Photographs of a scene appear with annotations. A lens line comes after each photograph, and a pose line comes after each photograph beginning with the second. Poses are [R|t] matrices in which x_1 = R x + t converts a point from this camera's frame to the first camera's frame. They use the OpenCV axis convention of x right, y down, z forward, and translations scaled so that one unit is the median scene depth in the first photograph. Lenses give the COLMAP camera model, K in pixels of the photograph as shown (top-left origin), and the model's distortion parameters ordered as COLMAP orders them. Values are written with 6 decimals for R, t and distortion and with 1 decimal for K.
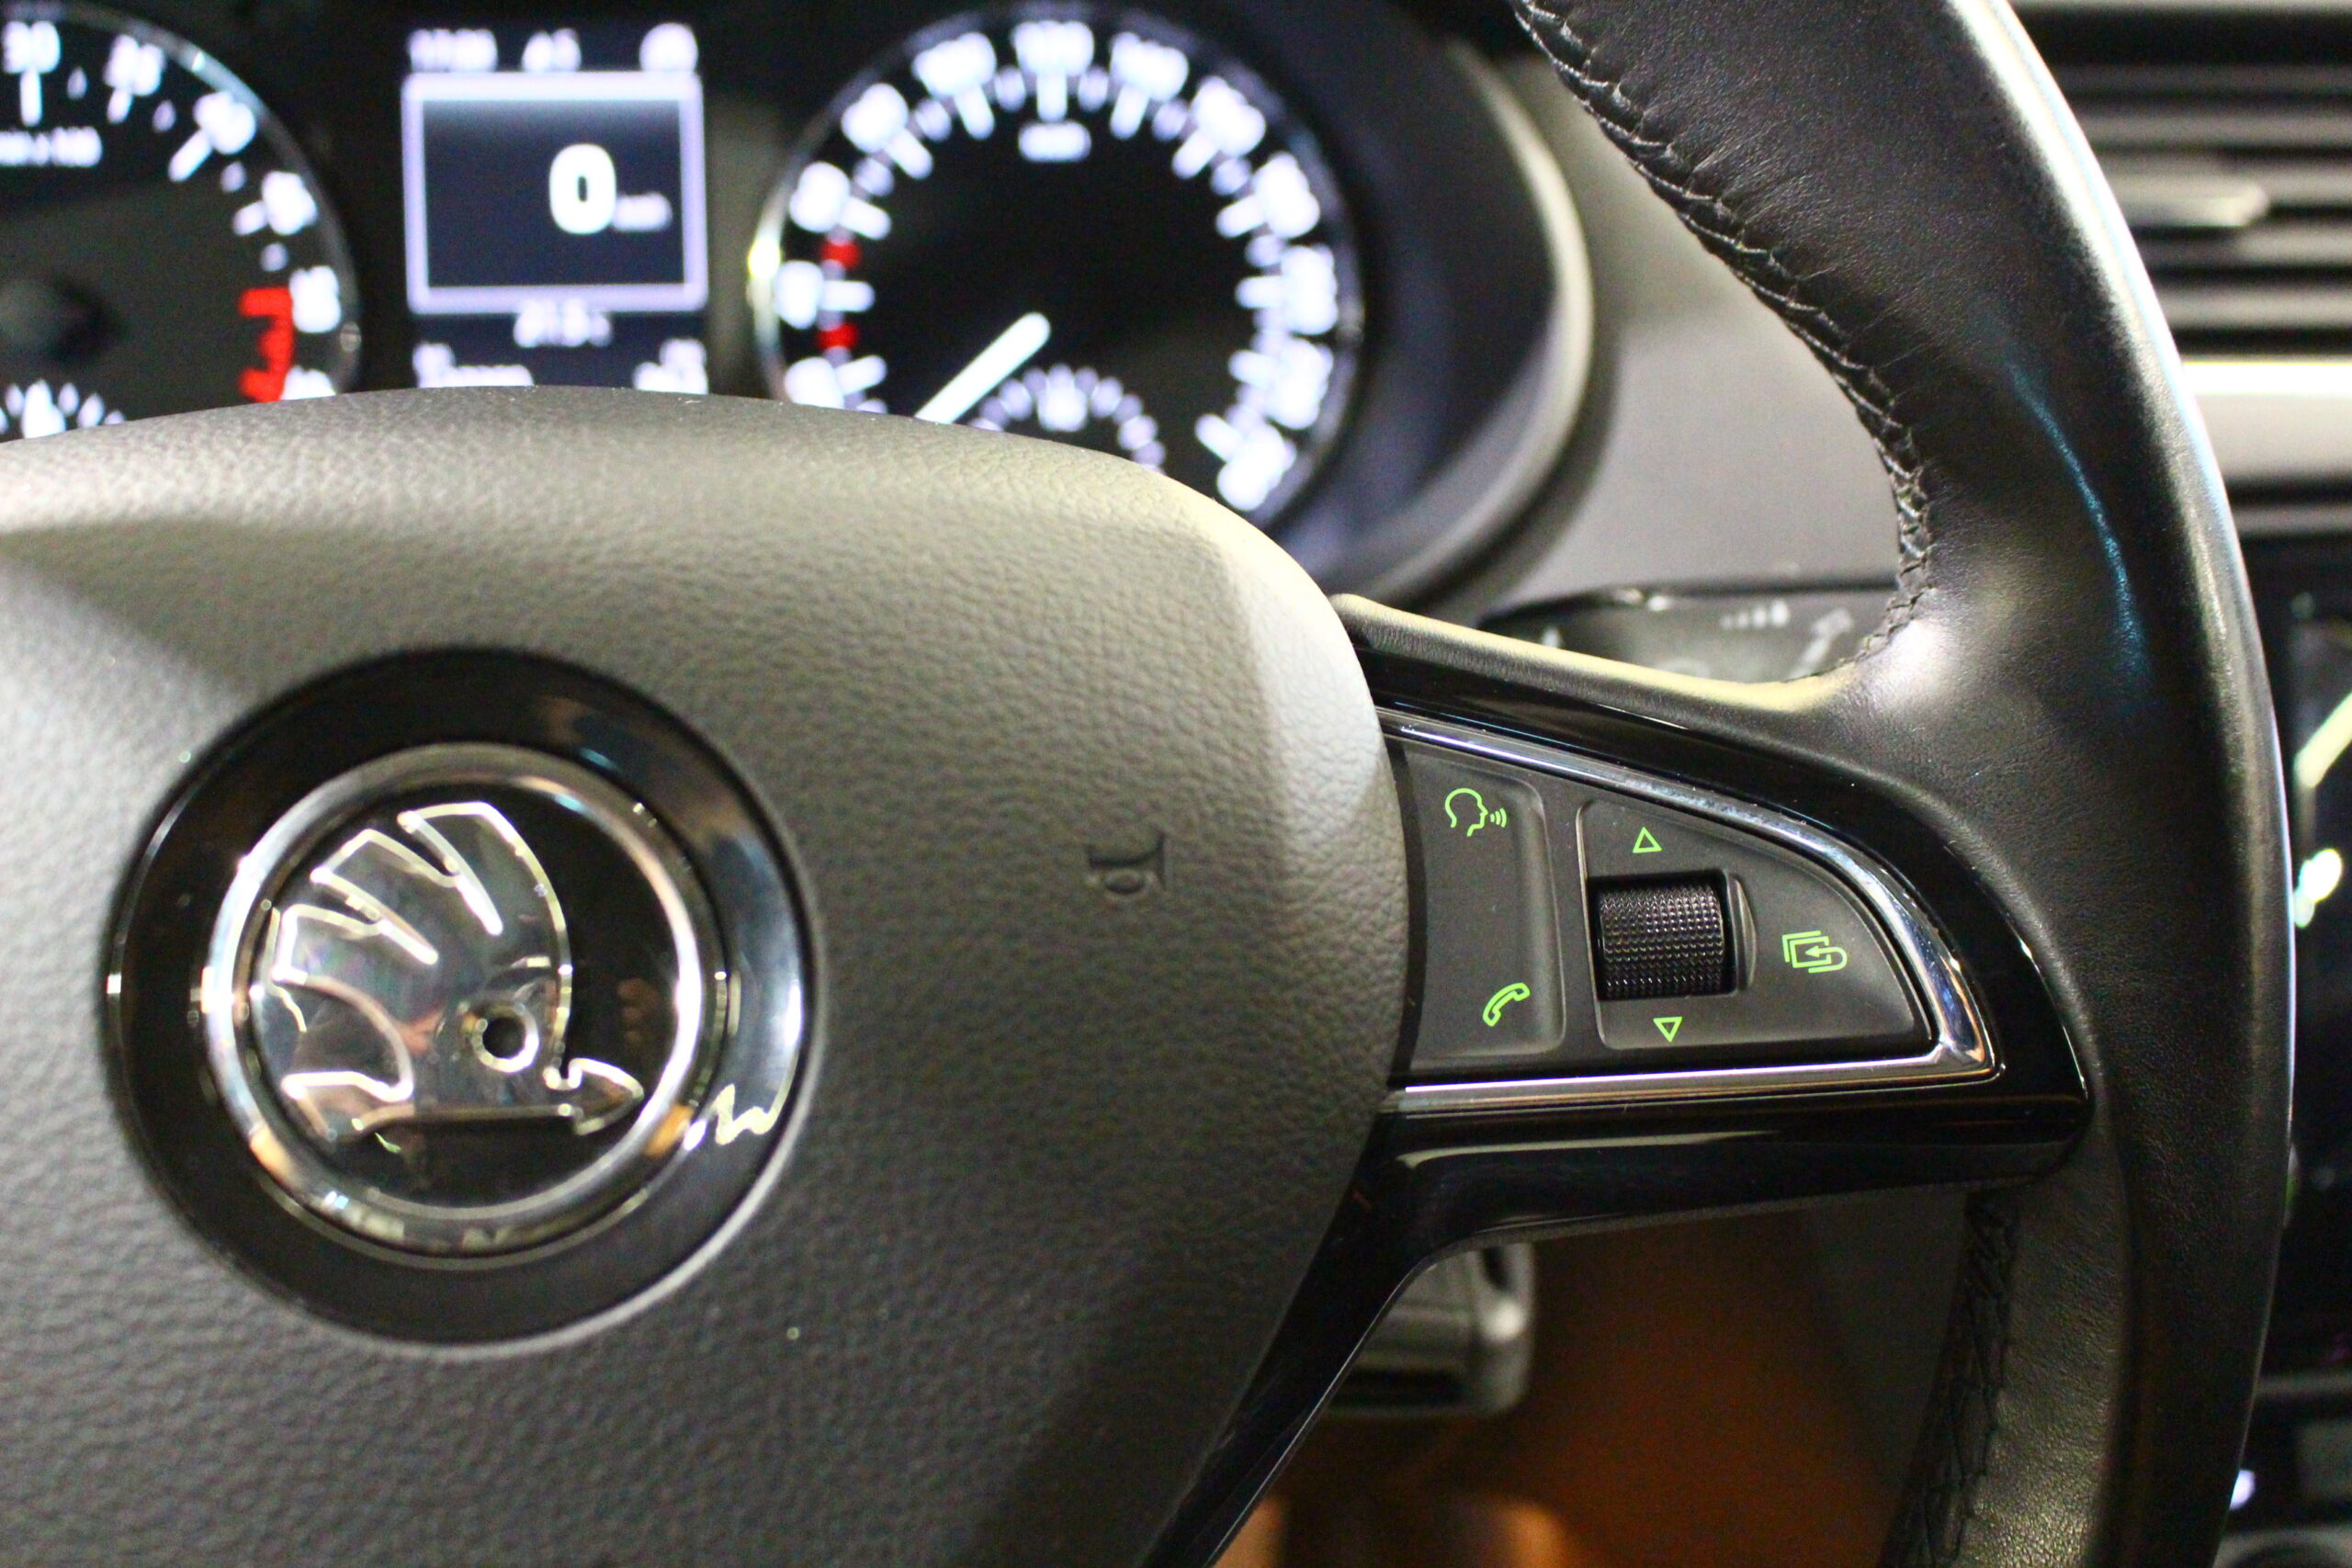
lens RADIAL K [[2973.4, 0, 1176.0], [0, 2973.4, 784.0], [0, 0, 1]] dist [-0.004577, -0.002963]
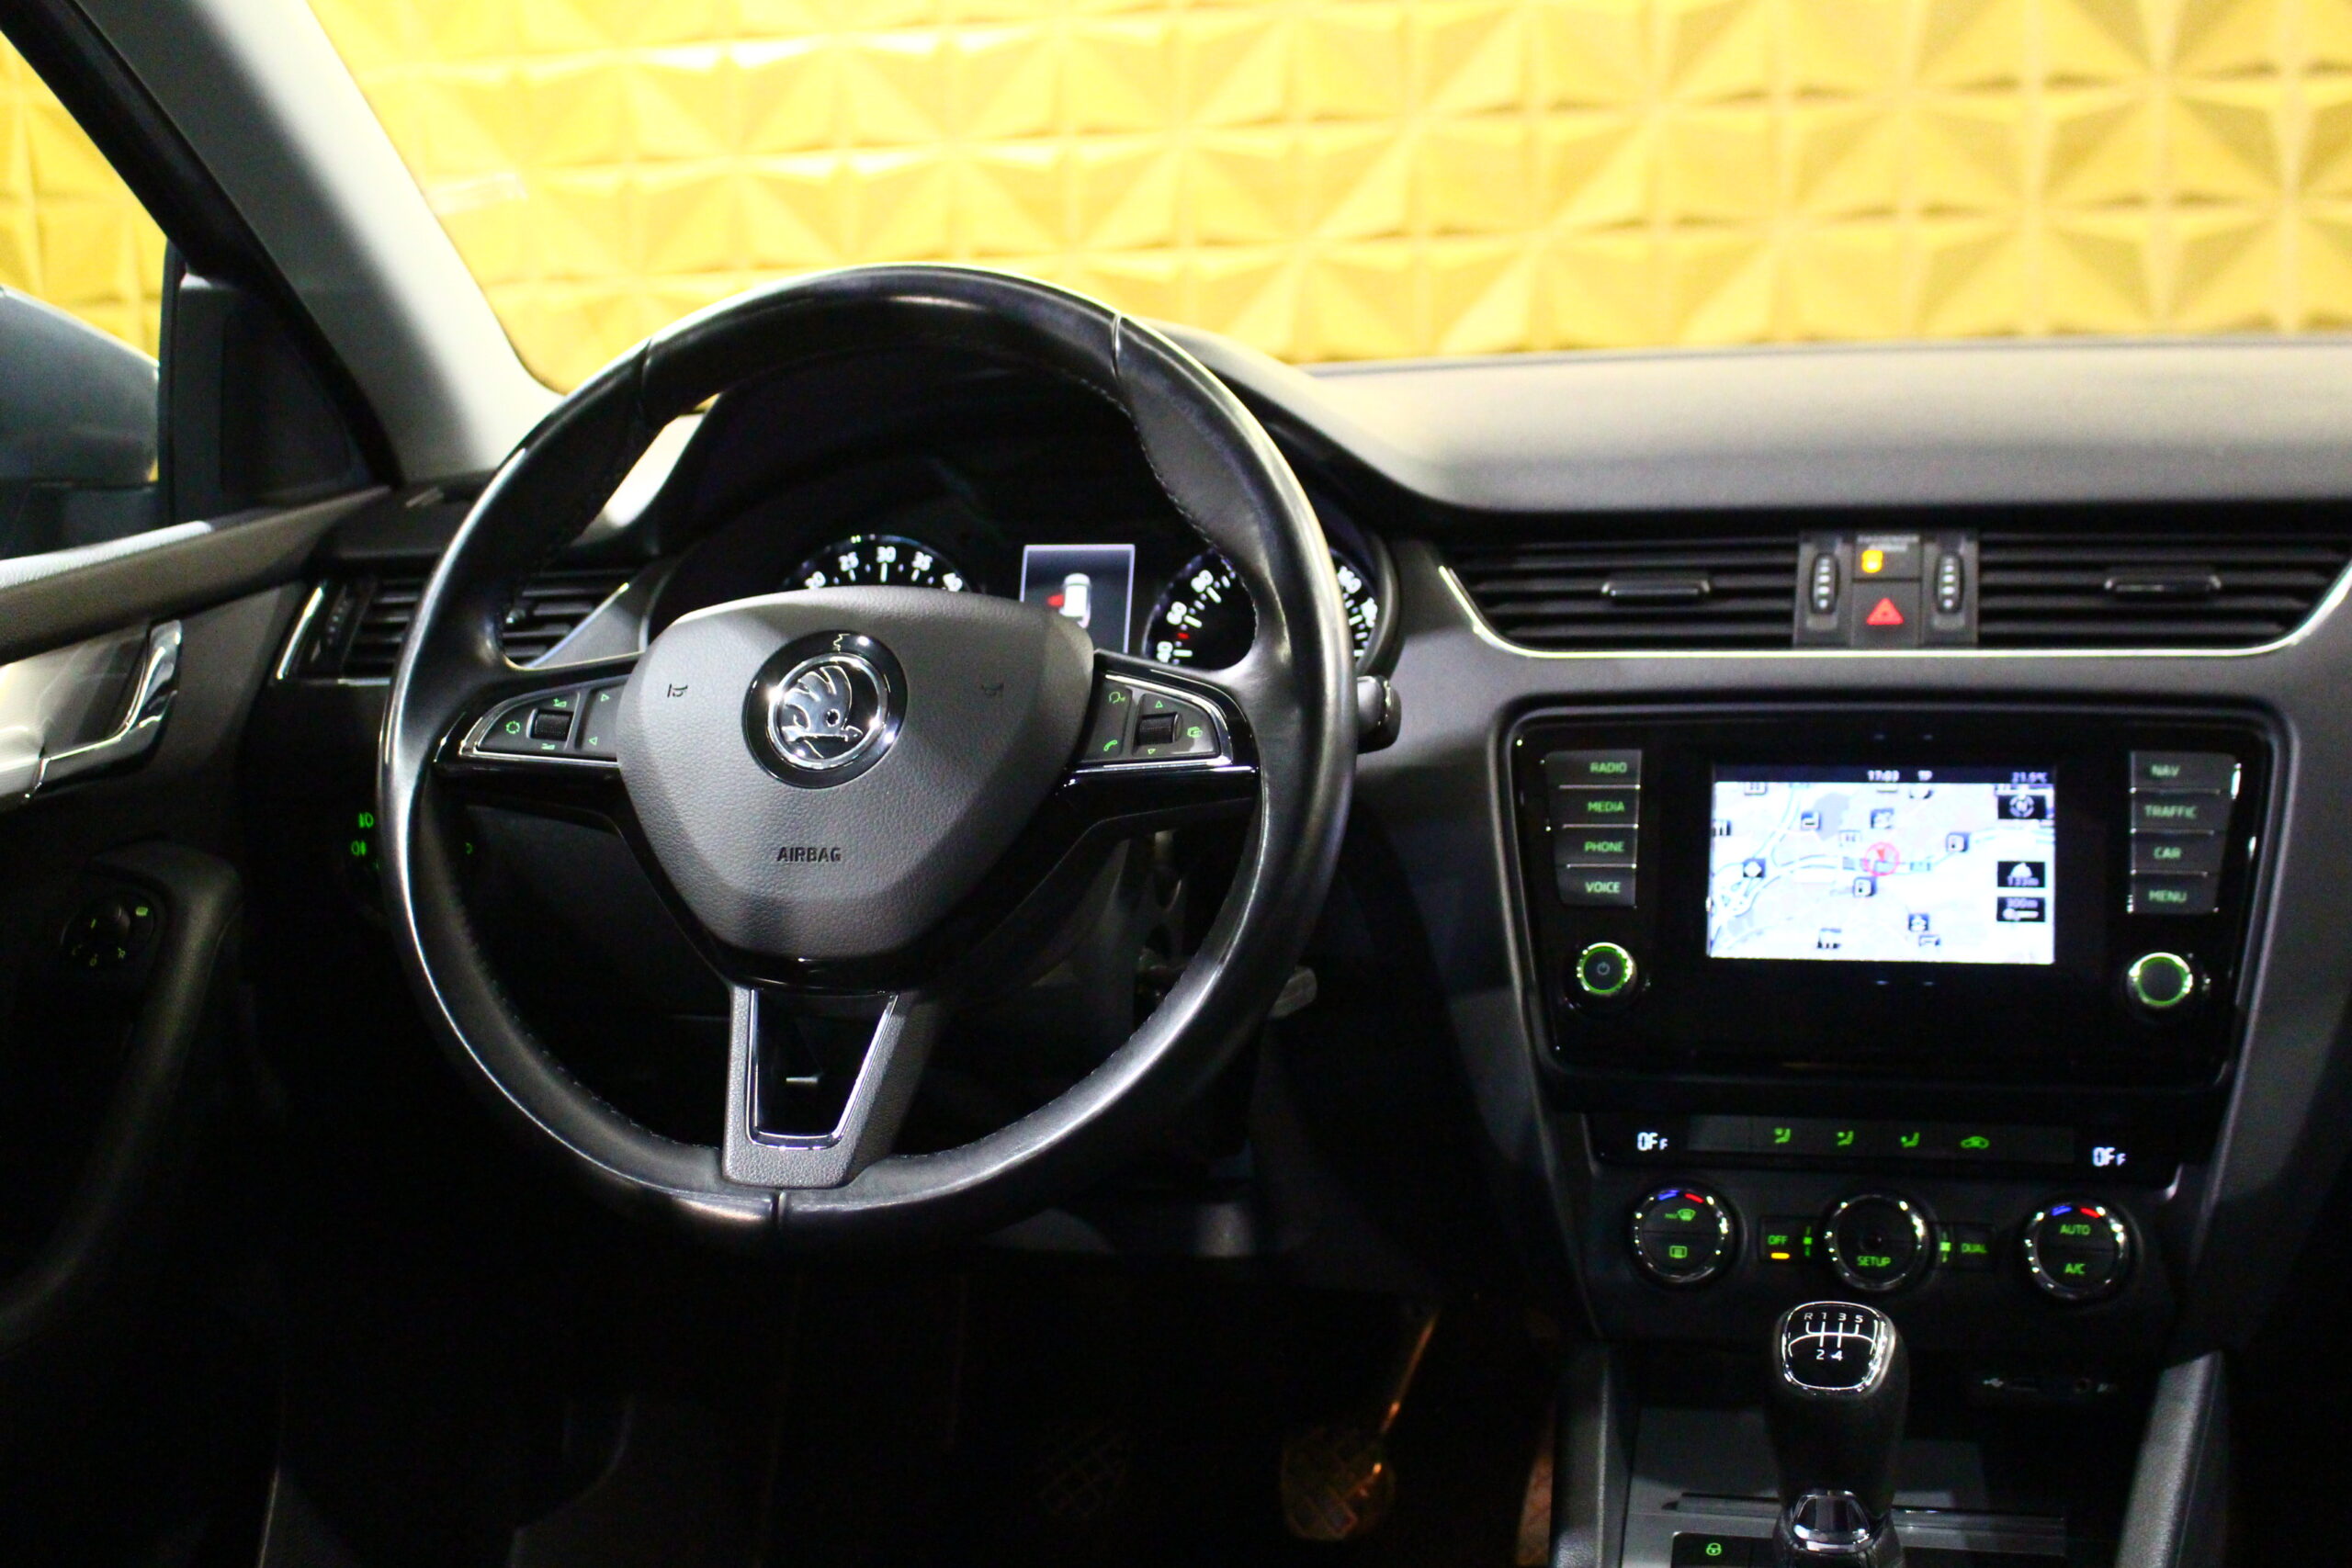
lens RADIAL K [[3269.8, 0, 1176.0], [0, 3269.8, 784.0], [0, 0, 1]] dist [-0.059264, 0.047488]
pose [[0.904640, 0.003910, -0.426158, 1.088146], [-0.116816, 0.963935, -0.239130, 0.614870], [0.409854, 0.266109, 0.872471, -1.378722]]
